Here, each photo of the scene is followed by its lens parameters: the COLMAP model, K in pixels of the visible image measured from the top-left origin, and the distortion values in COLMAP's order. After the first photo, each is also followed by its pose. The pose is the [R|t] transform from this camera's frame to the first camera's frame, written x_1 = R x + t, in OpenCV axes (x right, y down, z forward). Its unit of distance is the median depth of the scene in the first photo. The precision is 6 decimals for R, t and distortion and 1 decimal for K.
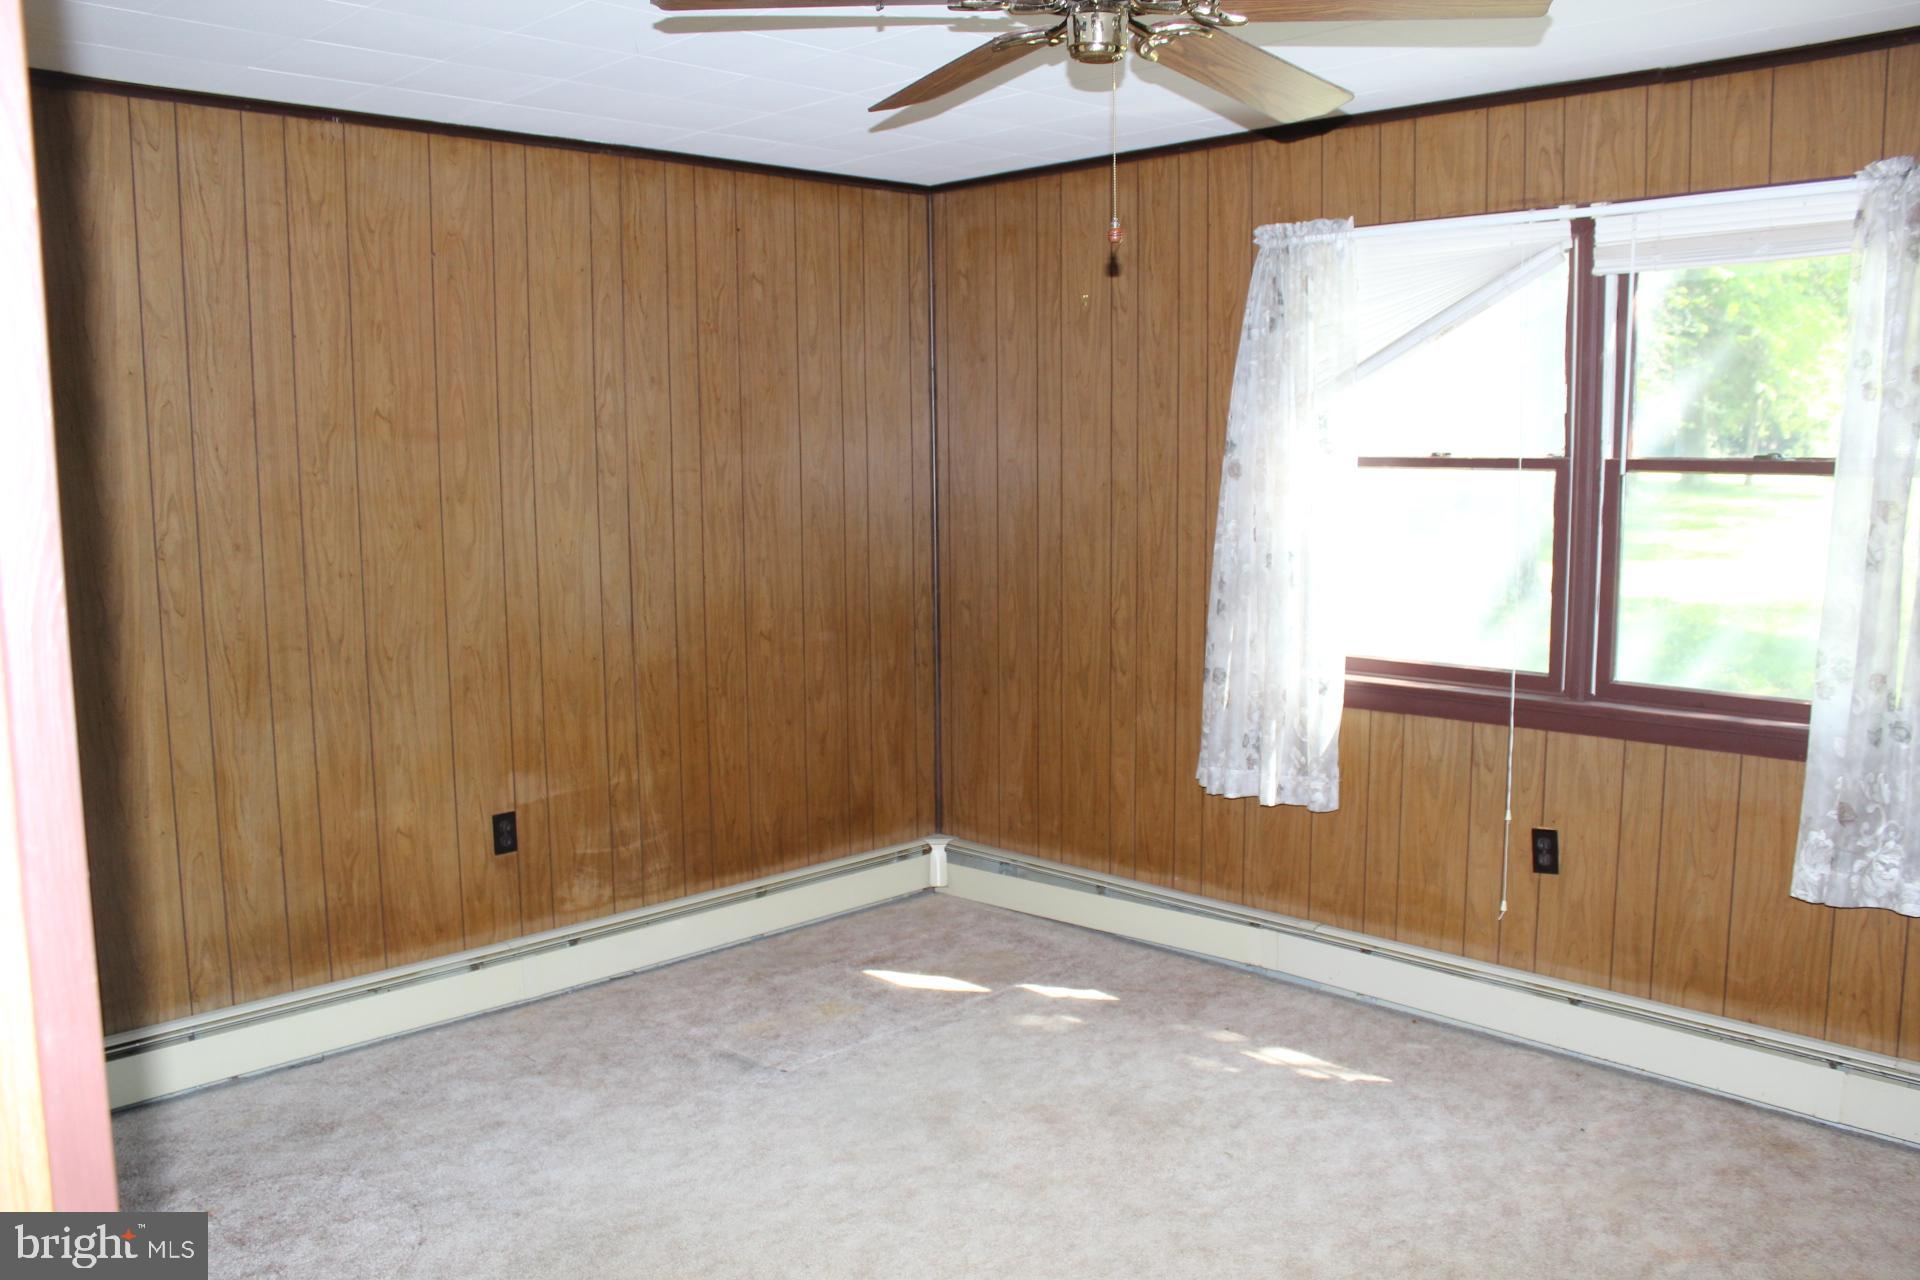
lens RADIAL K [[1601.4, 0, 960.0], [0, 1601.4, 640.0], [0, 0, 1]] dist [-0.161759, 0.167324]
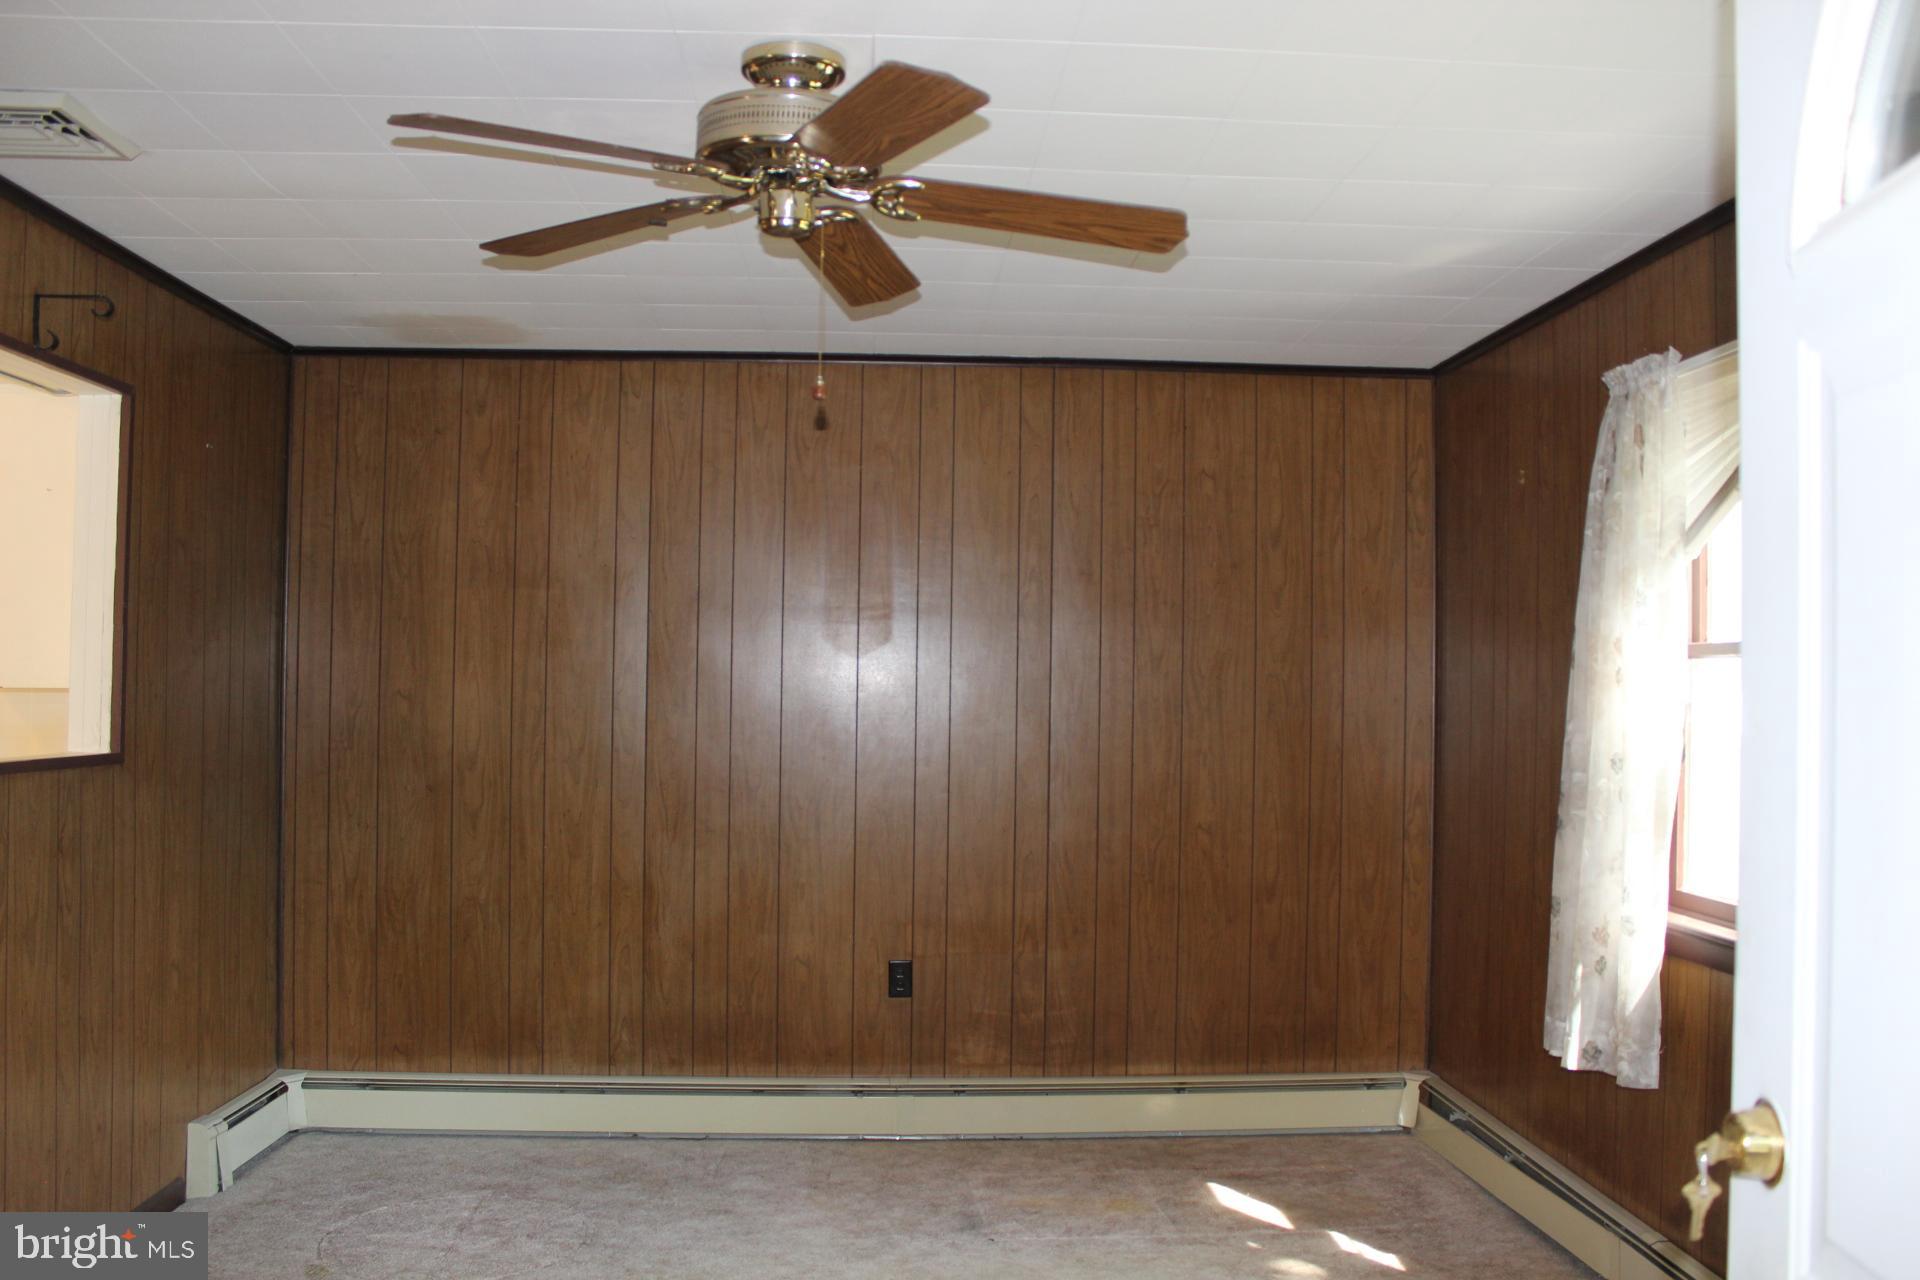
lens RADIAL K [[1601.4, 0, 960.0], [0, 1601.4, 640.0], [0, 0, 1]] dist [-0.161759, 0.167324]
pose [[0.746950, 0.002285, -0.664876, 0.476437], [-0.101432, 0.988681, -0.110555, 0.007042], [0.657097, 0.150018, 0.738727, 0.172429]]
